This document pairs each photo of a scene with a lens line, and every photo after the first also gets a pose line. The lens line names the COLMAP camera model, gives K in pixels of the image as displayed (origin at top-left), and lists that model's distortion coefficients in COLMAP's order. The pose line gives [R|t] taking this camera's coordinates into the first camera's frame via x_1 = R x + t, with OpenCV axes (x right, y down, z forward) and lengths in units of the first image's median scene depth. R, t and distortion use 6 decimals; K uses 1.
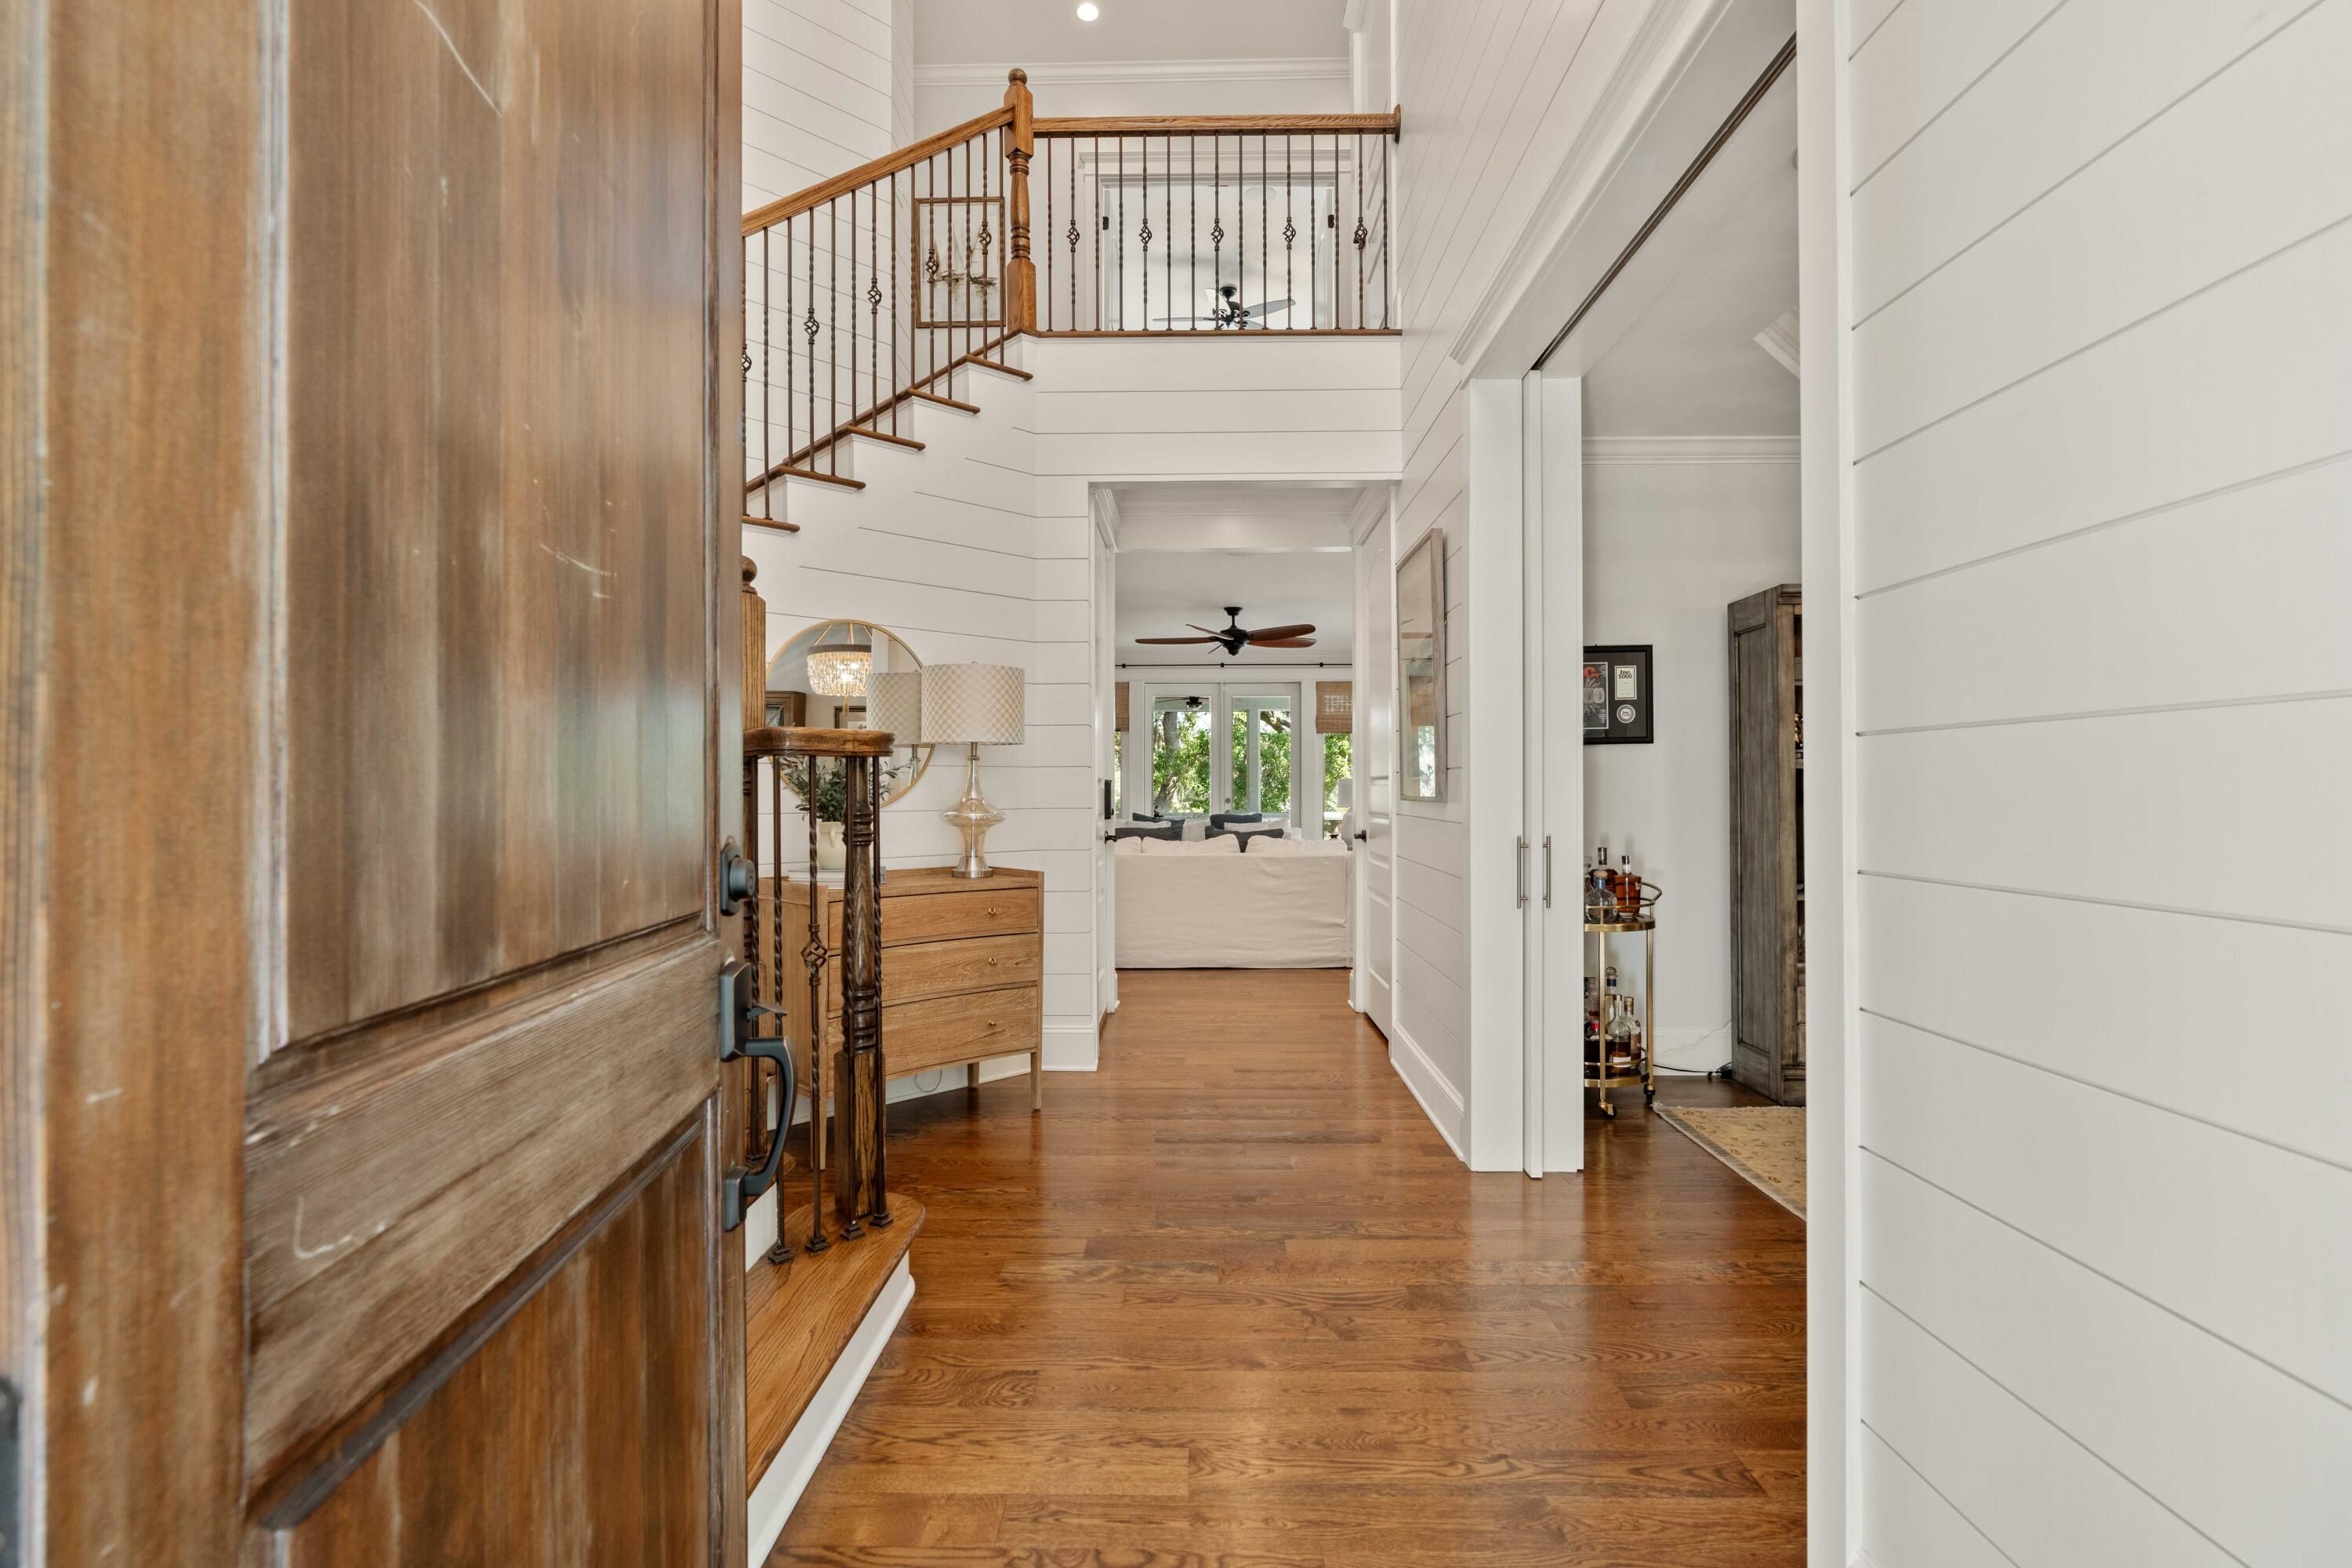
lens RADIAL K [[1077.5, 0, 1181.5], [0, 1077.5, 785.1], [0, 0, 1]] dist [-0.010012, 0.000591]
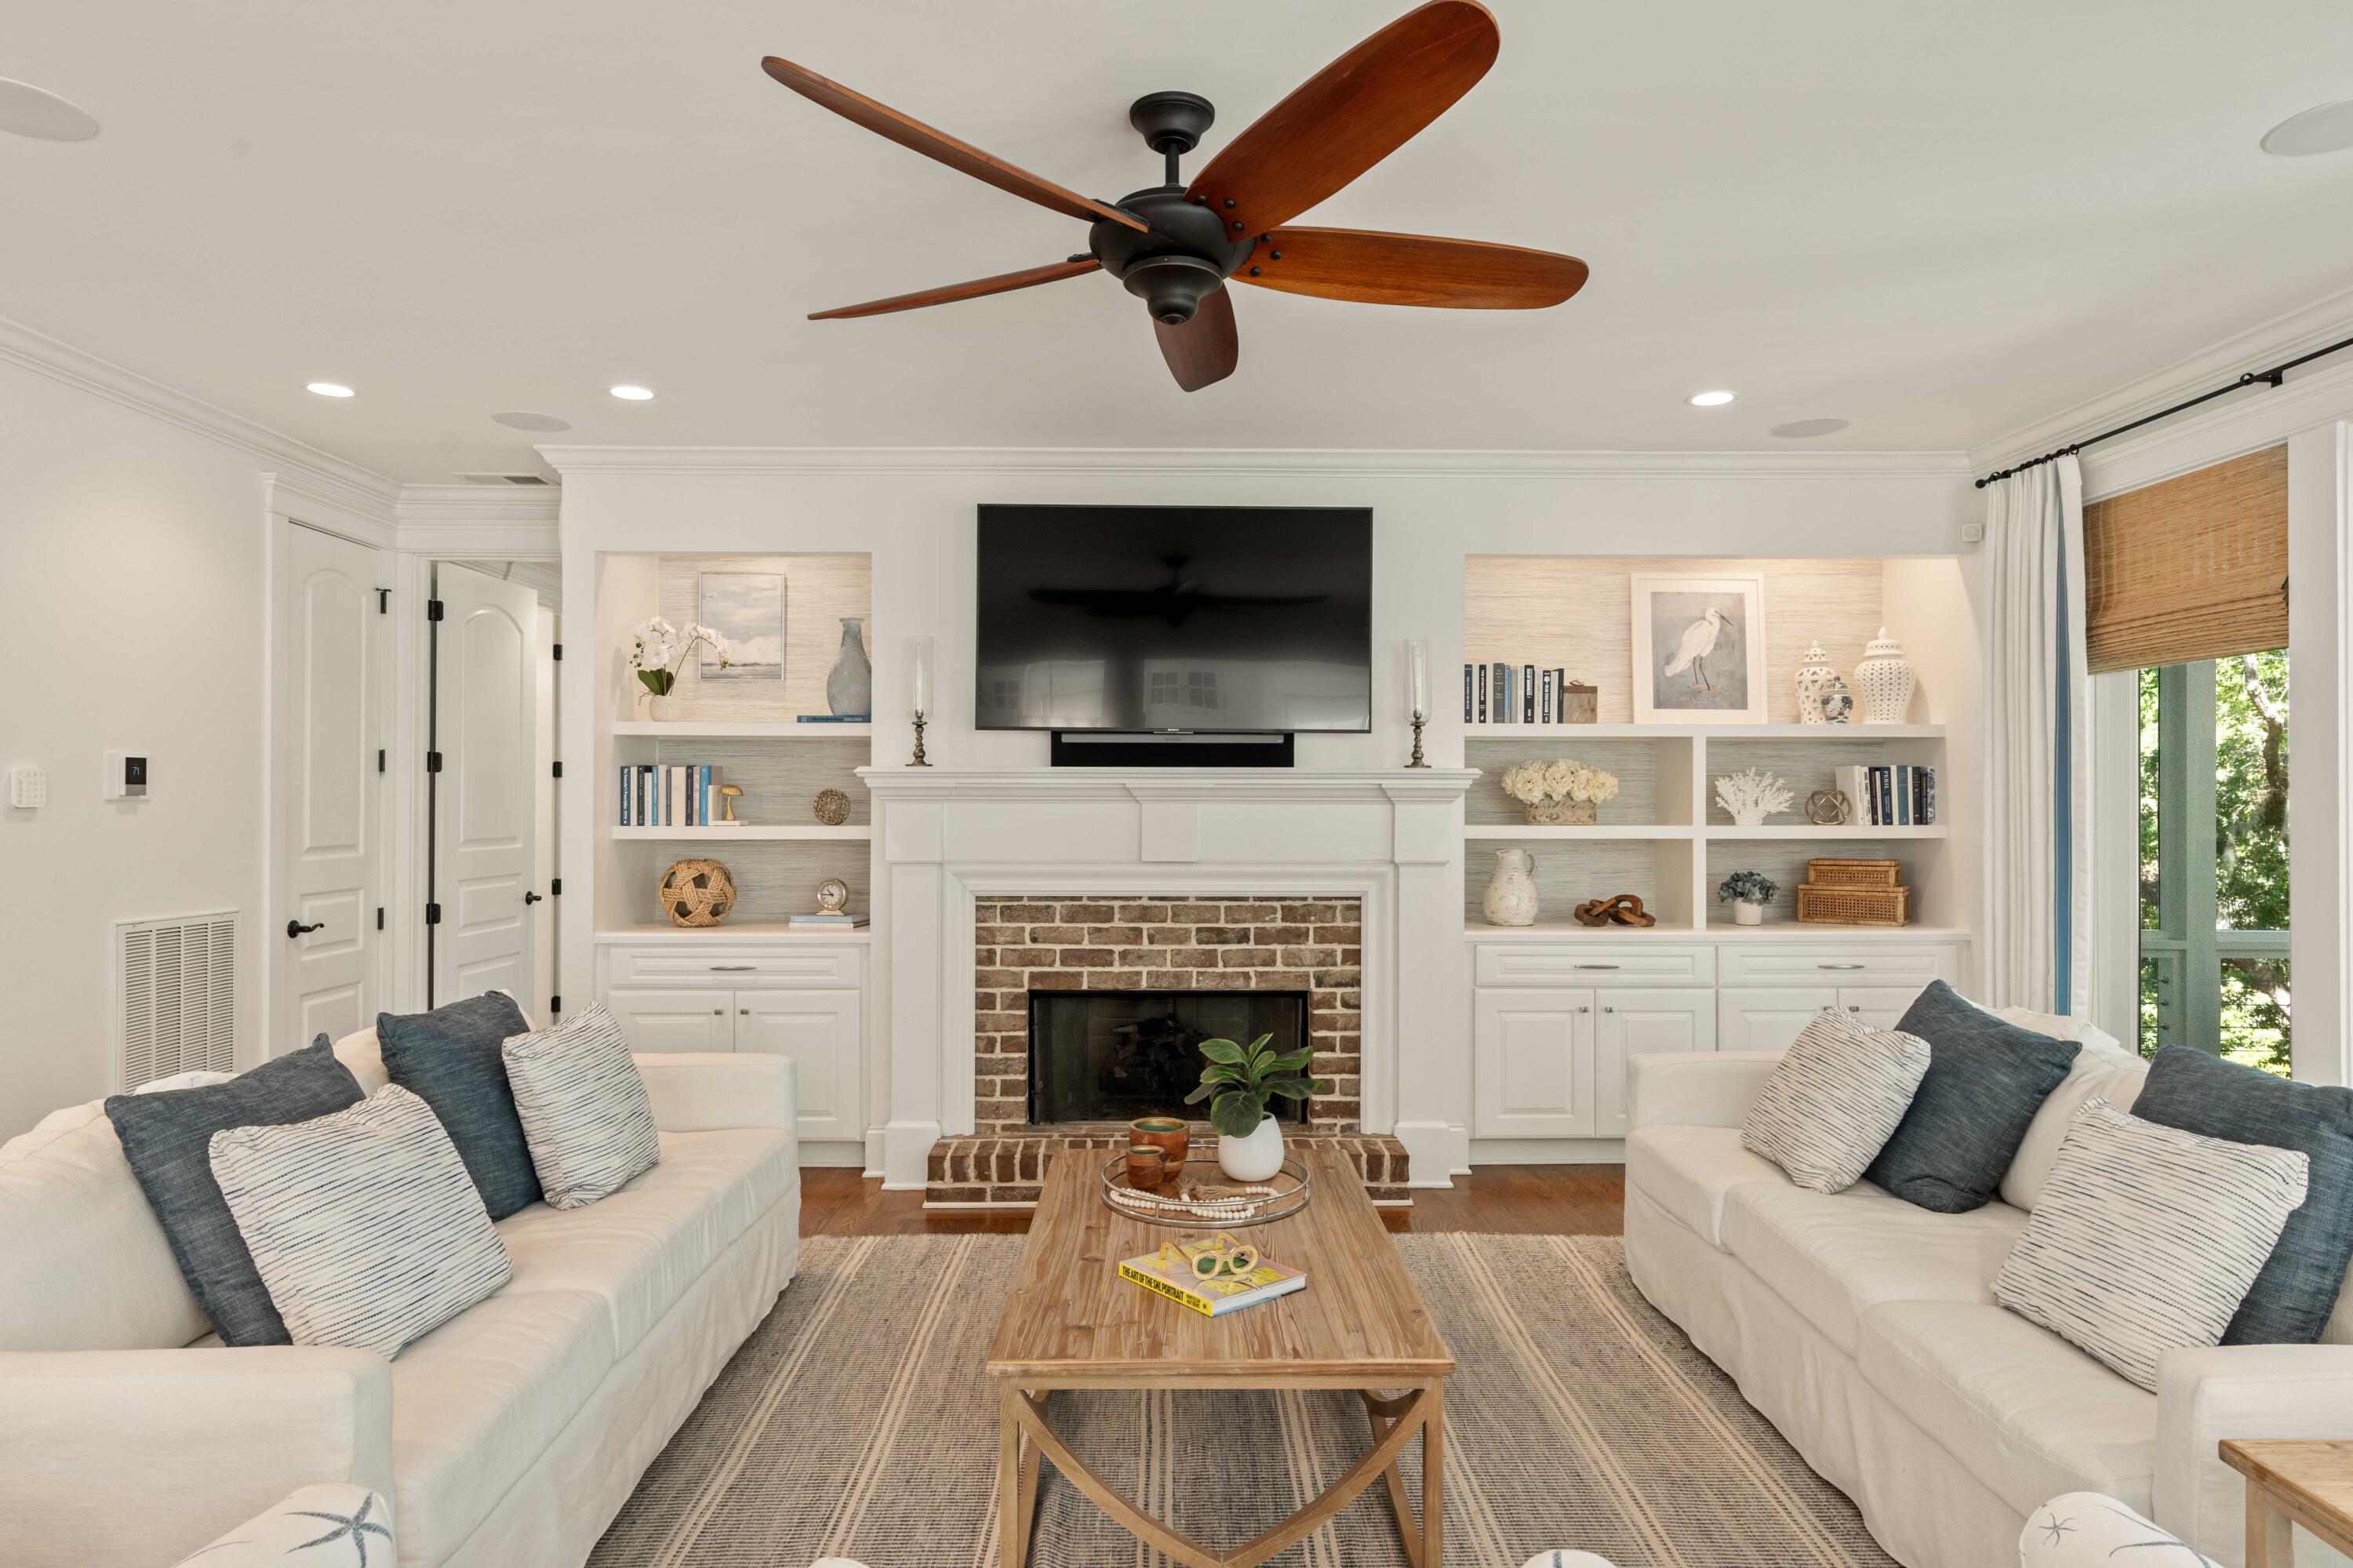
lens RADIAL K [[1342.9, 0, 1186.0], [0, 1342.9, 786.0], [0, 0, 1]] dist [-0.004285, -0.001731]
pose [[0.028839, -0.006262, -0.999564, 0.259266], [-0.000414, 0.999980, -0.006276, -0.017839], [0.999584, 0.000594, 0.028836, 0.800490]]
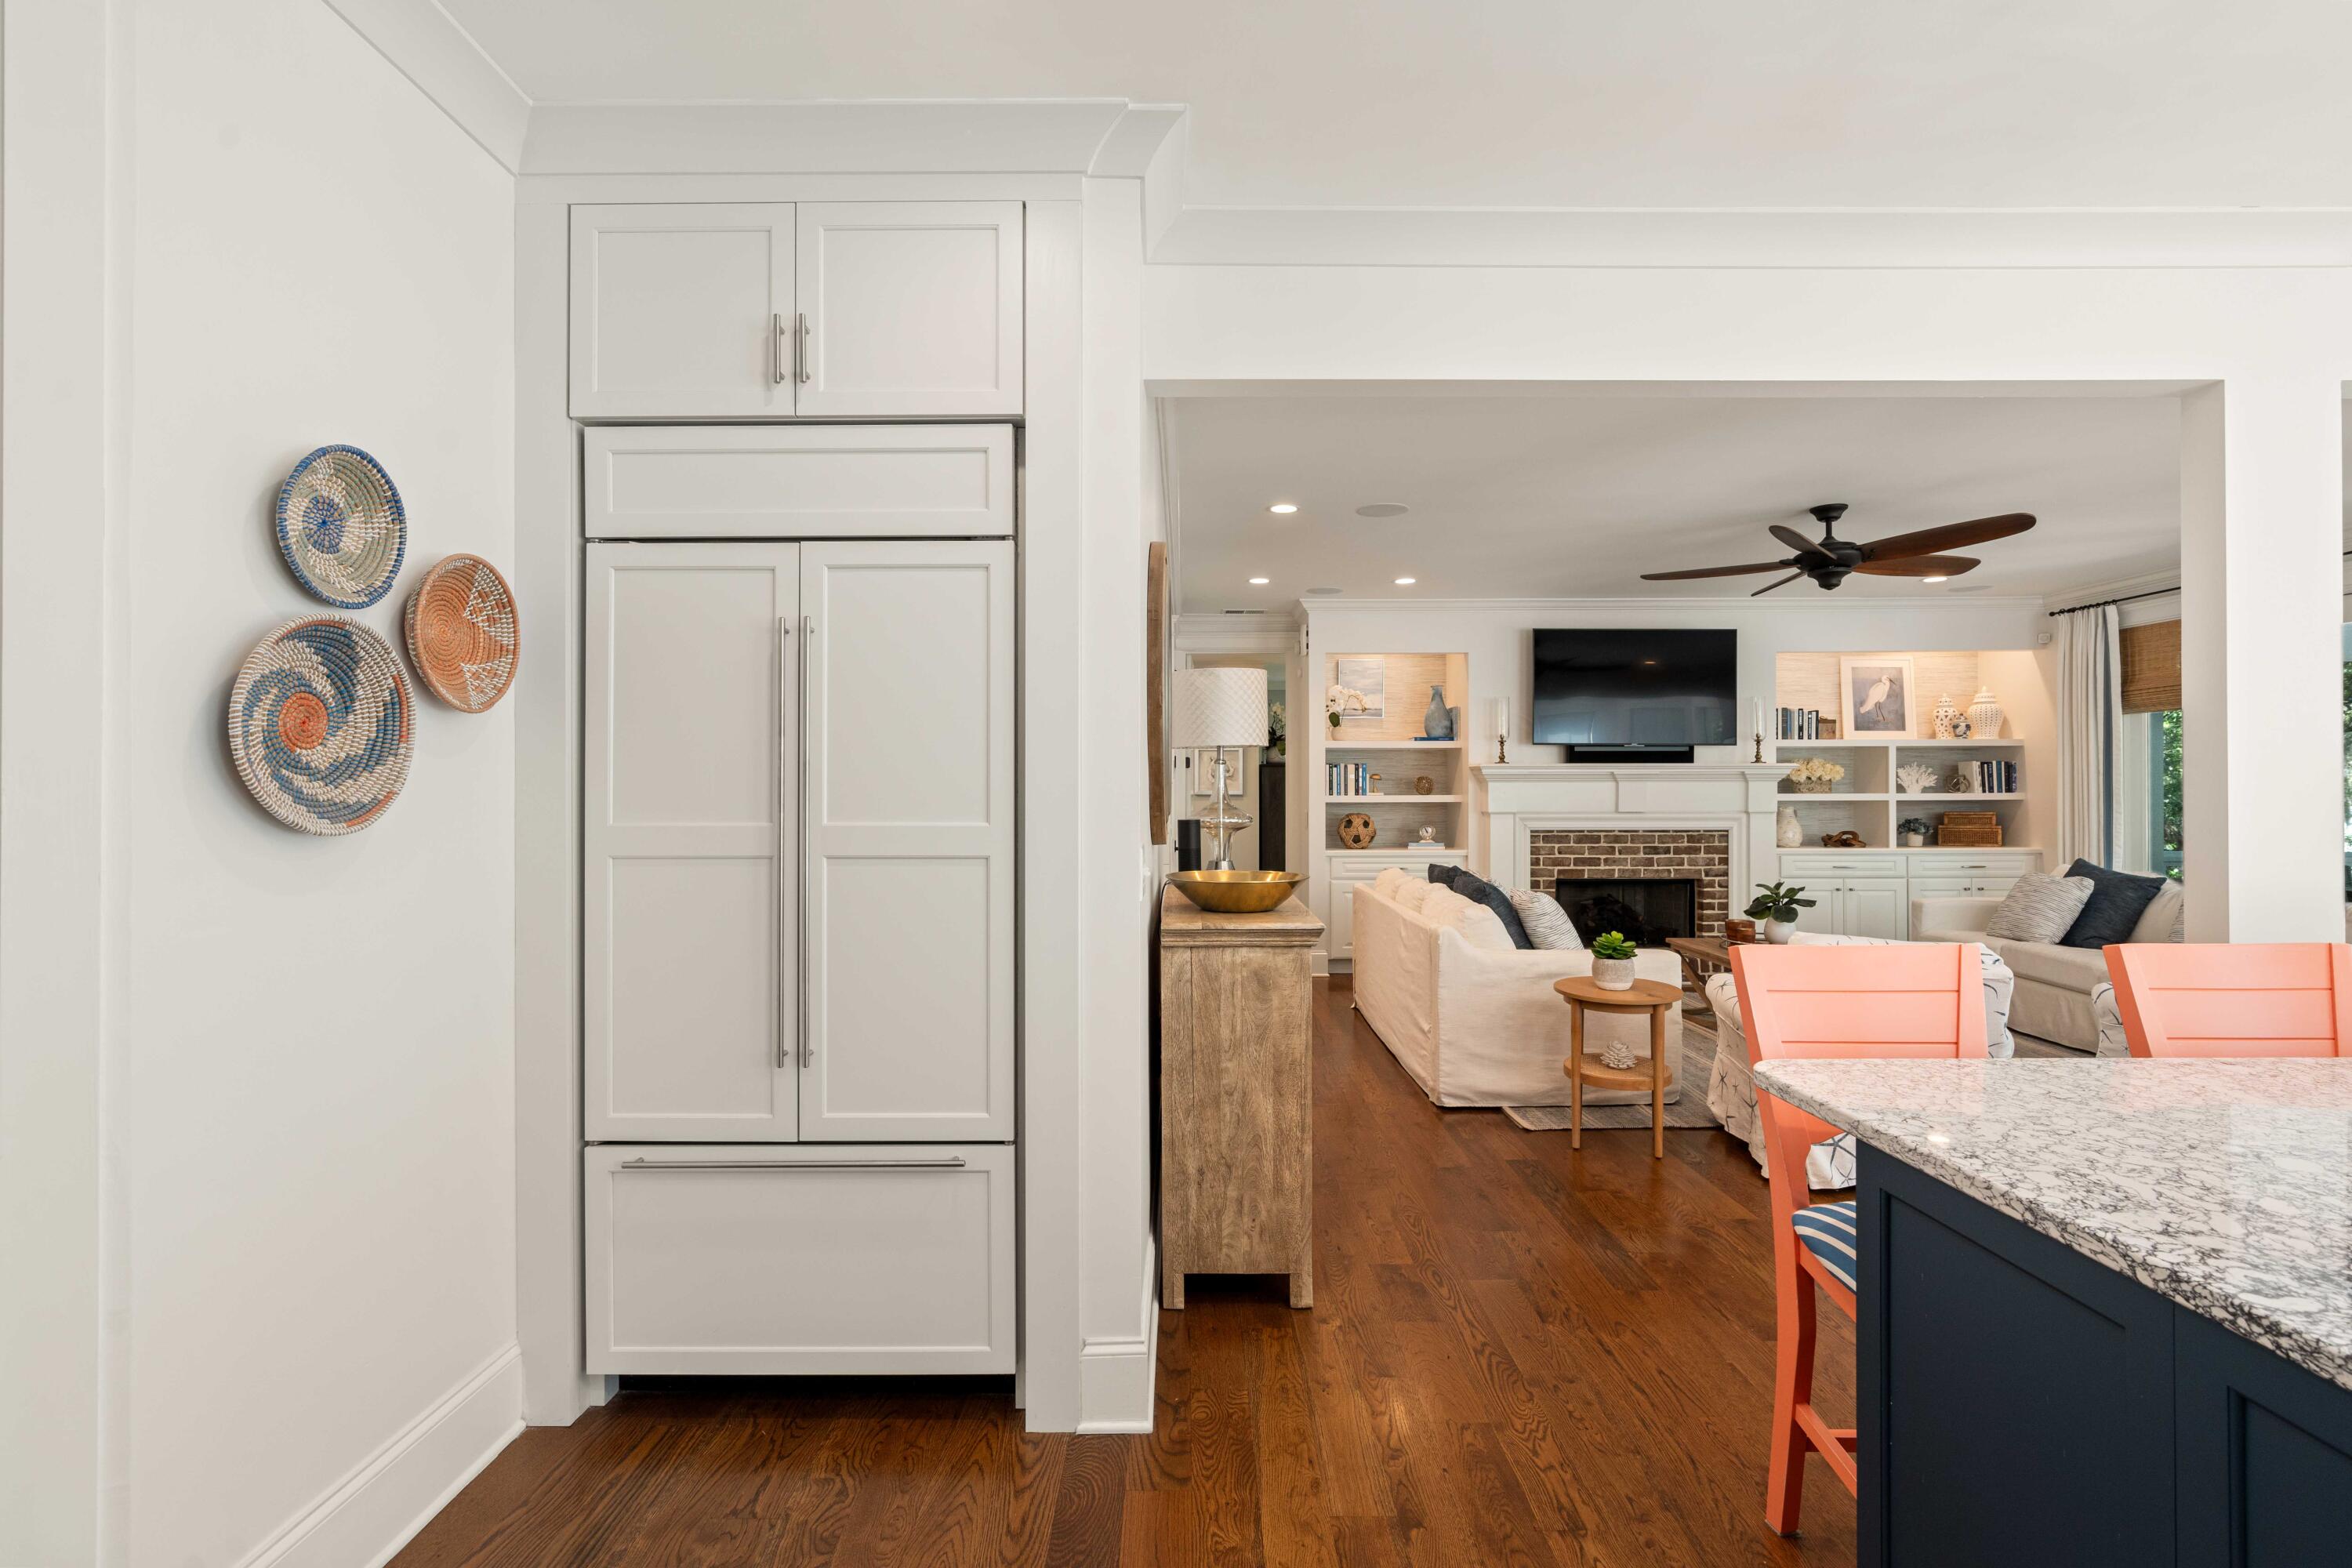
lens RADIAL K [[1070.4, 0, 1176.0], [0, 1070.4, 784.0], [0, 0, 1]] dist [-0.008539, 0.000886]
pose [[0.005451, -0.003917, -0.999977, 0.489787], [0.003381, 0.999987, -0.003899, -0.012164], [0.999979, -0.003359, 0.005464, 0.523952]]
